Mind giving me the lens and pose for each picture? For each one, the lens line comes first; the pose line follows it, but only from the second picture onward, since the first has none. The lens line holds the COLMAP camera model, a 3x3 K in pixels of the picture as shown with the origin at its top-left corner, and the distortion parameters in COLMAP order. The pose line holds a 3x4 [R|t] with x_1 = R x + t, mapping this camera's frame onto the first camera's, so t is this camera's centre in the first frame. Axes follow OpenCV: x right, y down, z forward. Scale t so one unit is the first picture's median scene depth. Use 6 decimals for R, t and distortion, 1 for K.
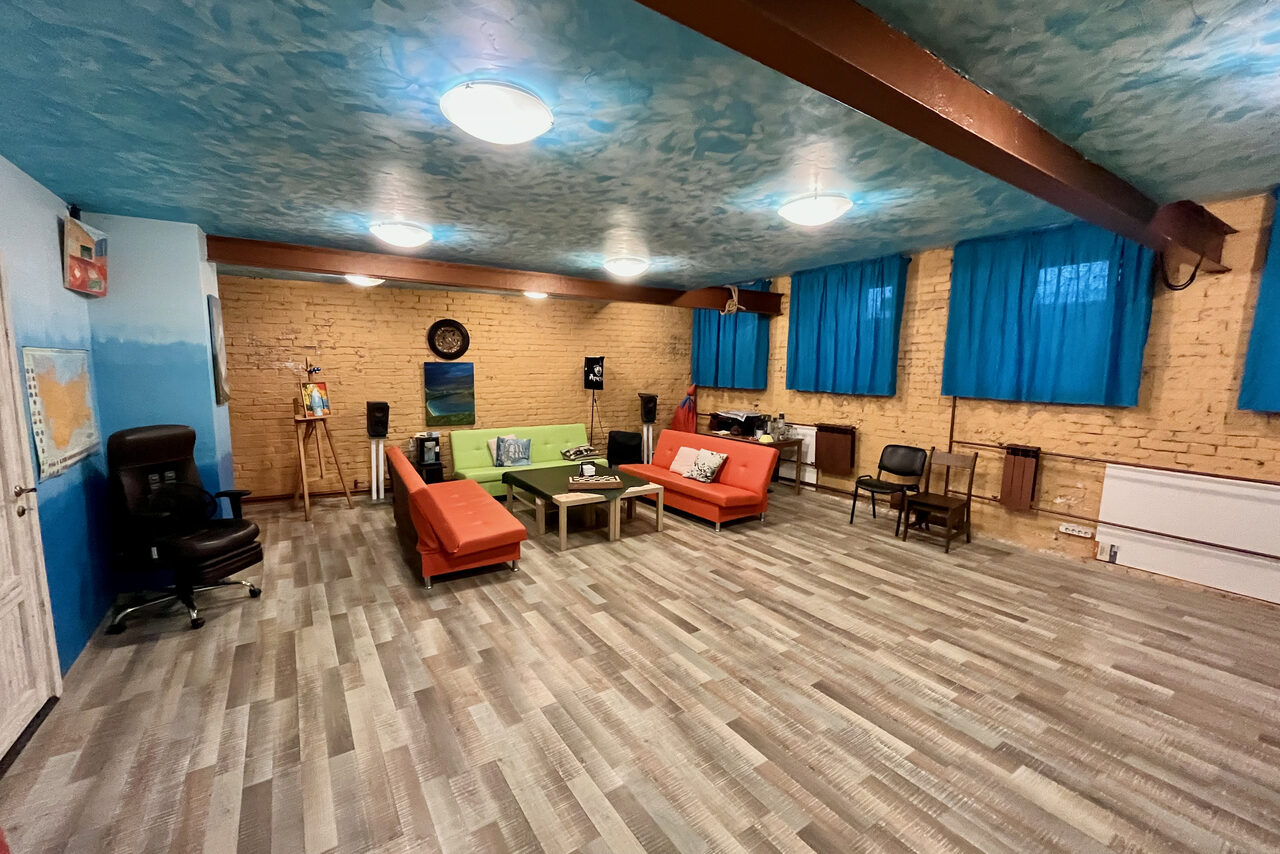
lens RADIAL K [[520.7, 0, 639.8], [0, 520.7, 427.8], [0, 0, 1]] dist [-0.000764, -0.000031]
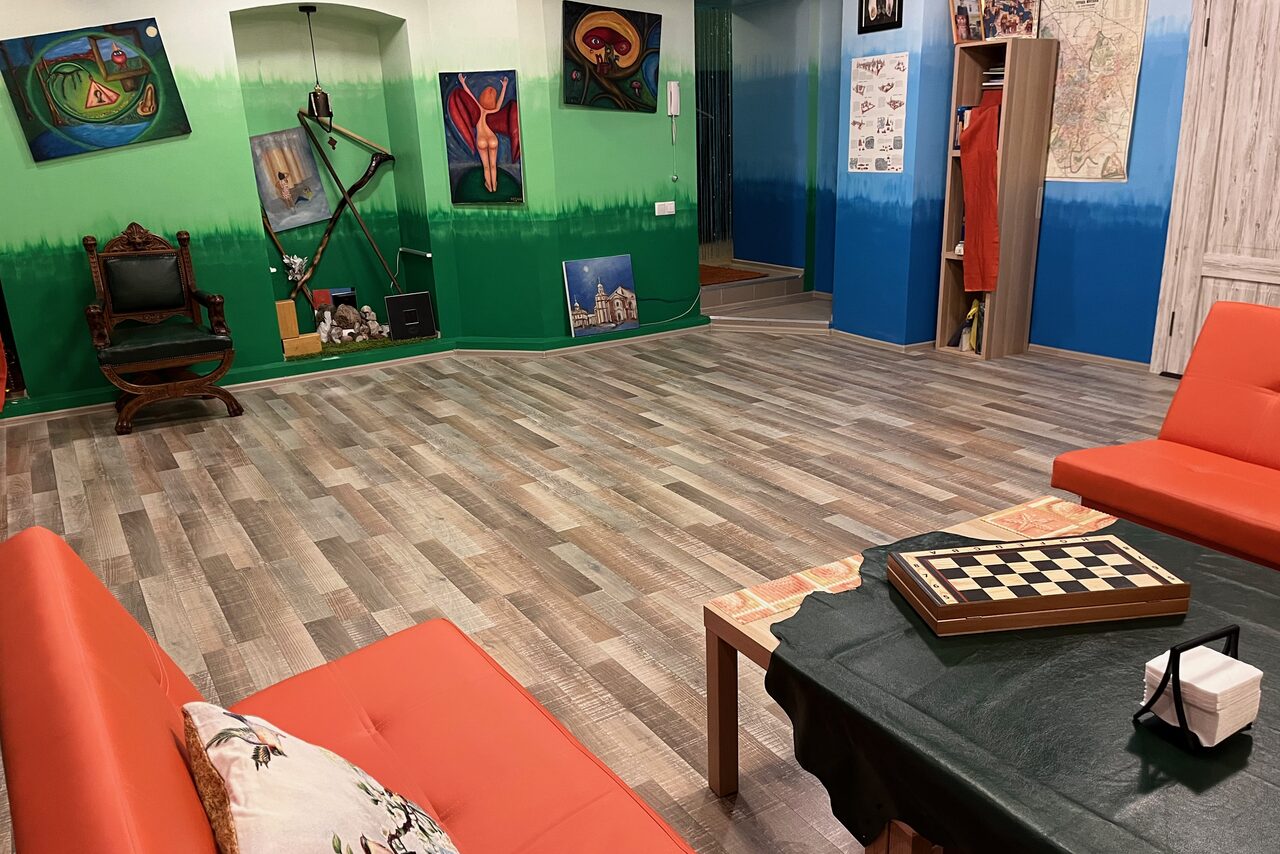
lens RADIAL K [[985.4, 0, 640.7], [0, 985.4, 426.9], [0, 0, 1]] dist [0.055368, -0.002716]
pose [[-0.998647, 0.008955, 0.051231, 0.079811], [0.028795, 0.915512, 0.401260, -0.188807], [-0.043310, 0.402192, -0.914530, 2.122990]]
